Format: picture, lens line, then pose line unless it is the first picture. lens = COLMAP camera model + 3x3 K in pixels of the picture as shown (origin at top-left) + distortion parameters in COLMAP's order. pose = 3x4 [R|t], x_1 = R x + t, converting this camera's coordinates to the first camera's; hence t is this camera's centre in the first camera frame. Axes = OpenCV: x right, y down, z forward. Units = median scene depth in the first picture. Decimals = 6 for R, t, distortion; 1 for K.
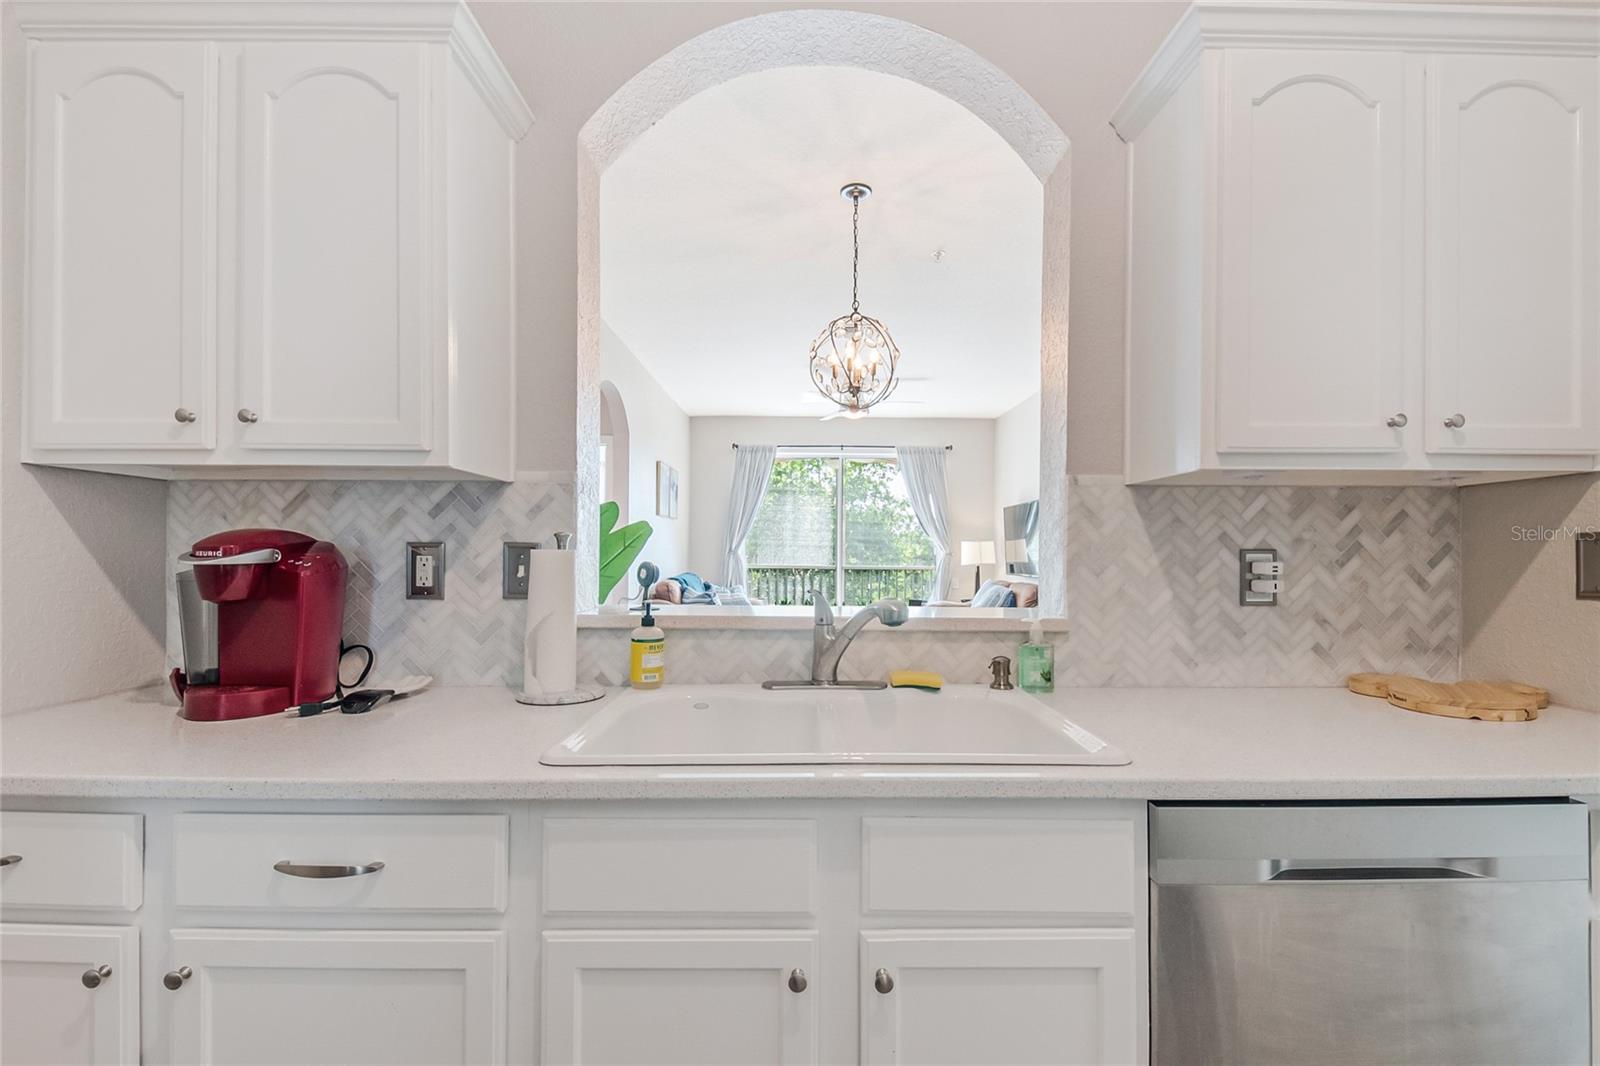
lens RADIAL K [[703.1, 0, 804.7], [0, 703.1, 540.6], [0, 0, 1]] dist [0.037653, -0.023867]
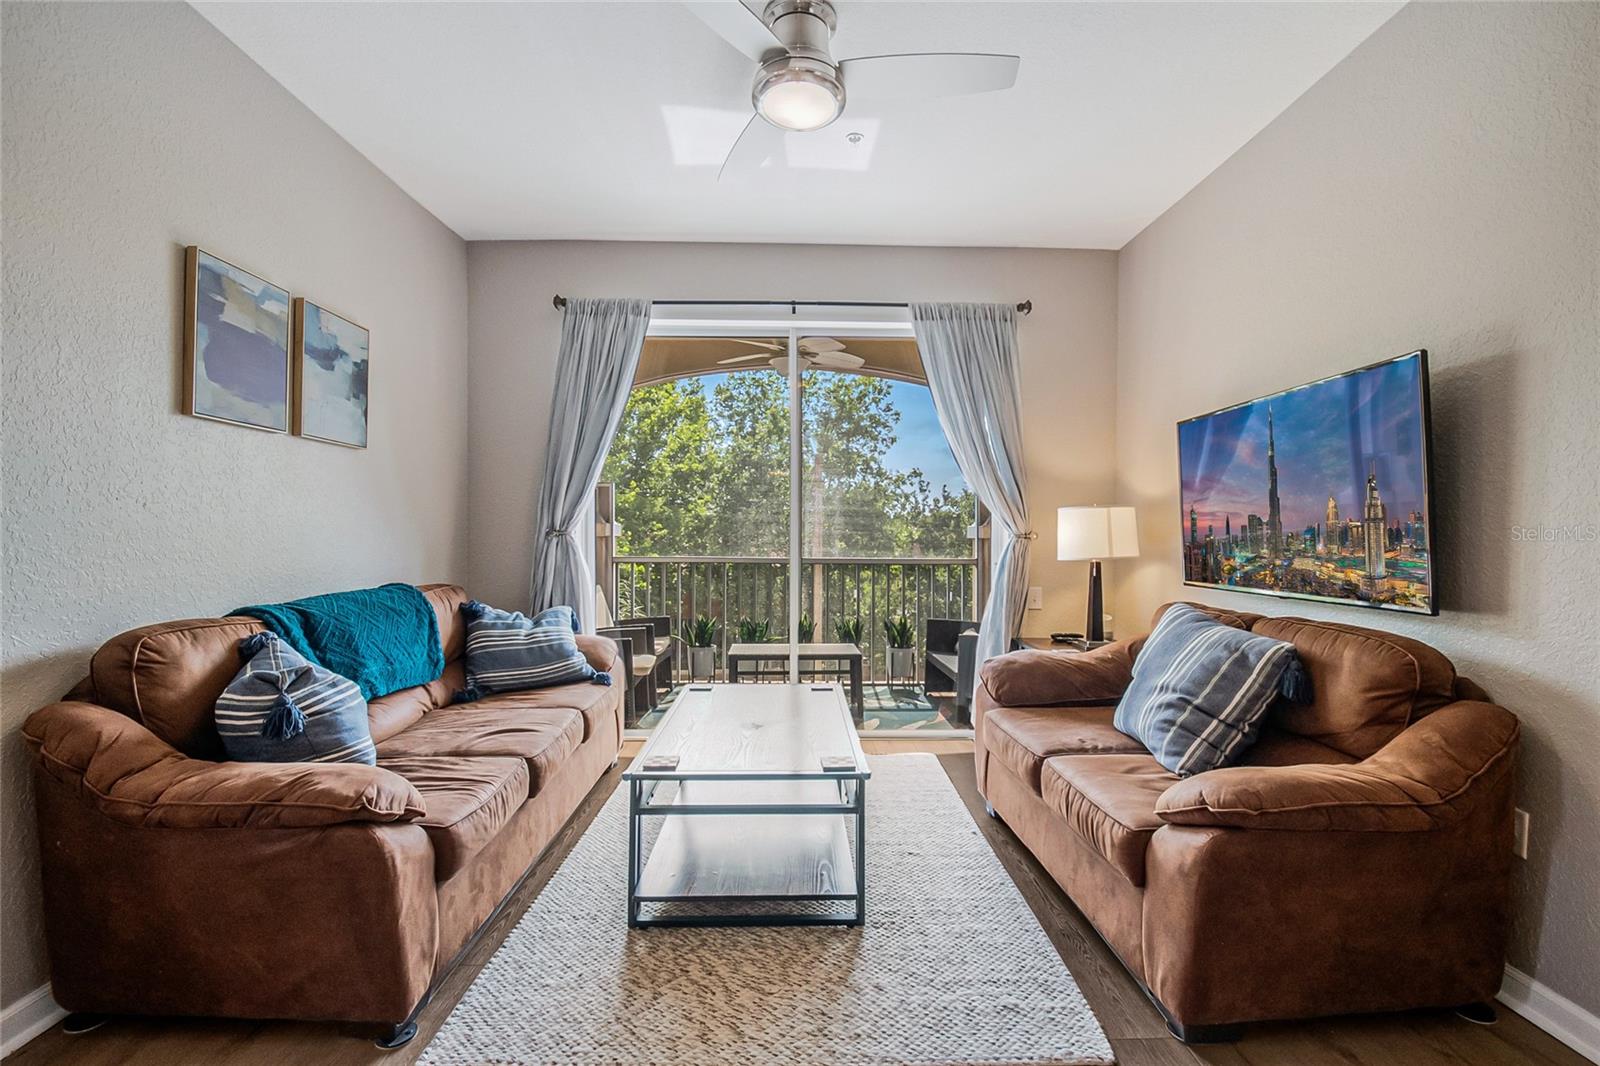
lens RADIAL K [[703.1, 0, 804.7], [0, 703.1, 540.6], [0, 0, 1]] dist [0.037653, -0.023867]
pose [[0.999903, -0.004137, 0.013286, 0.052495], [0.003850, 0.999759, 0.021602, 0.011509], [-0.013372, -0.021548, 0.999678, 0.523325]]
